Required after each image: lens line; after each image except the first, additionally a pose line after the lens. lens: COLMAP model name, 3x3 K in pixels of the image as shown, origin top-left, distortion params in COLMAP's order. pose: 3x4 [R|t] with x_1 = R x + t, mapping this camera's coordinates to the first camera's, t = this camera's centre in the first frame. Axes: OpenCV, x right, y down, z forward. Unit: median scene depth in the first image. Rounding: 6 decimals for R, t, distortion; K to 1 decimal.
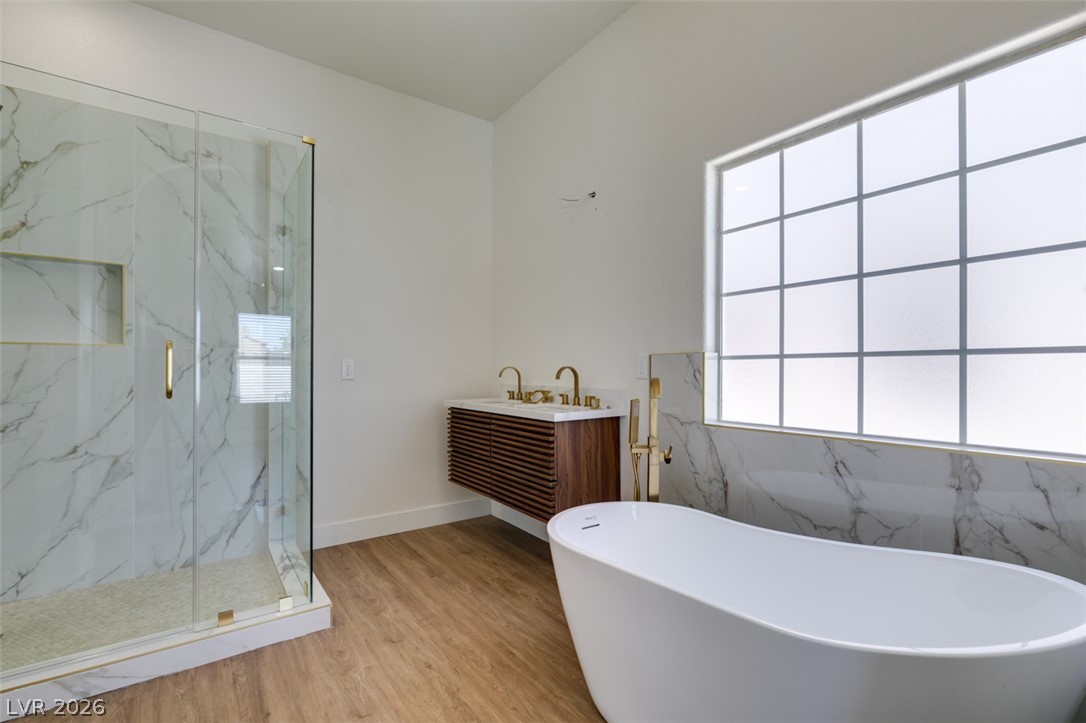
lens RADIAL K [[496.4, 0, 517.8], [0, 496.4, 367.9], [0, 0, 1]] dist [0.005802, -0.001294]
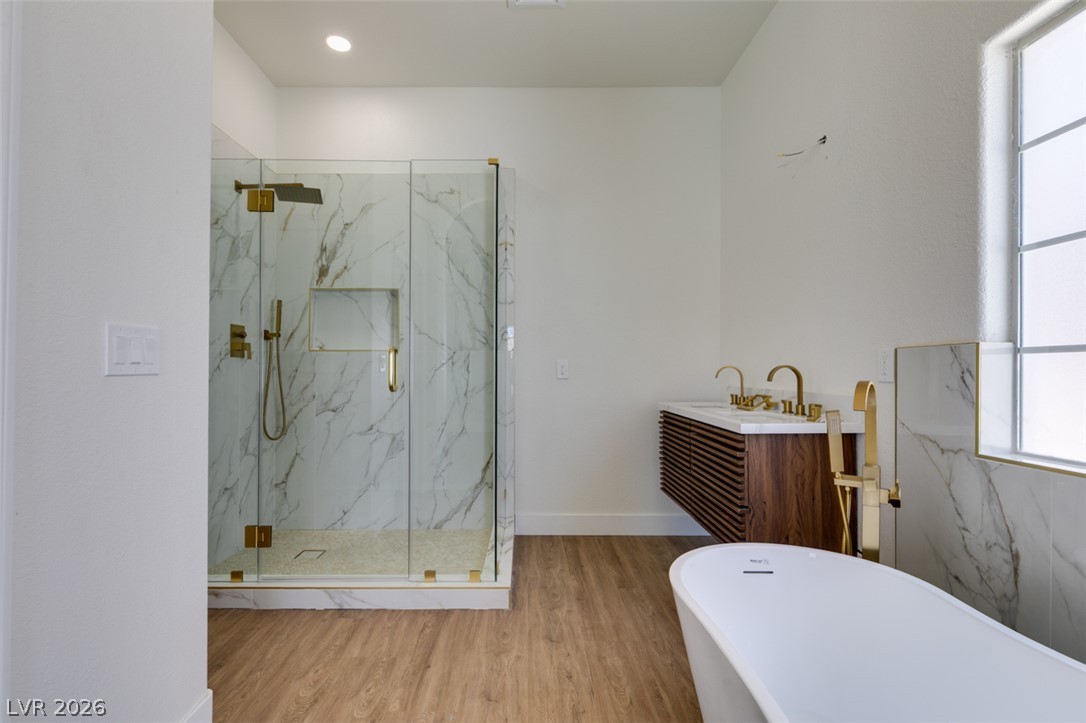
lens RADIAL K [[496.4, 0, 528.6], [0, 496.4, 366.5], [0, 0, 1]] dist [0.005802, -0.001294]
pose [[0.816805, -0.002325, -0.576909, 0.260481], [0.000983, 0.999996, -0.002639, 0.000470], [0.576913, 0.001589, 0.816804, 0.136909]]
